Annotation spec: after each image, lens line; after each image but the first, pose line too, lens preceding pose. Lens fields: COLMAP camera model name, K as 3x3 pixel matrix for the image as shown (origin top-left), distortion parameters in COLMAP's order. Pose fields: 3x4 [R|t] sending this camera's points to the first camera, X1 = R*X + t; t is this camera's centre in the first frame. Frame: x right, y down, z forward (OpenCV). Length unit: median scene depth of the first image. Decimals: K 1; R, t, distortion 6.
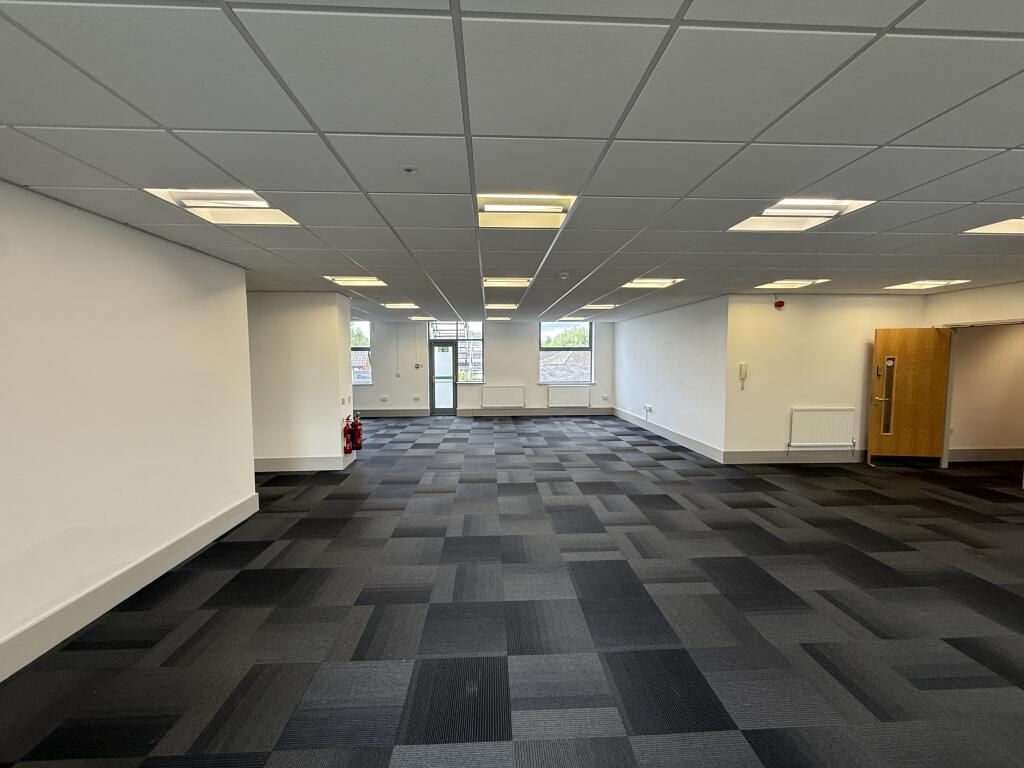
lens RADIAL K [[404.3, 0, 506.4], [0, 404.3, 389.6], [0, 0, 1]] dist [0.000358, -0.000326]
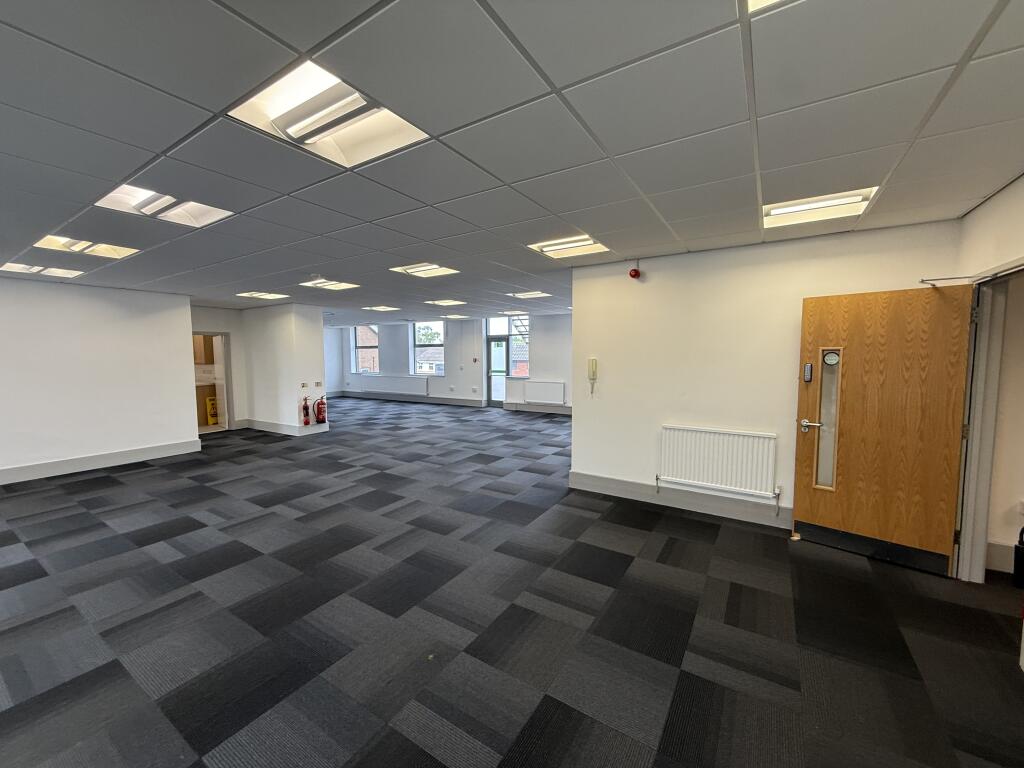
lens RADIAL K [[404.3, 0, 503.4], [0, 404.3, 381.5], [0, 0, 1]] dist [0.000358, -0.000326]
pose [[0.816339, 0.039404, -0.576227, 0.909454], [-0.045007, 0.998976, 0.004552, -0.017659], [0.575816, 0.022219, 0.817277, 0.299038]]
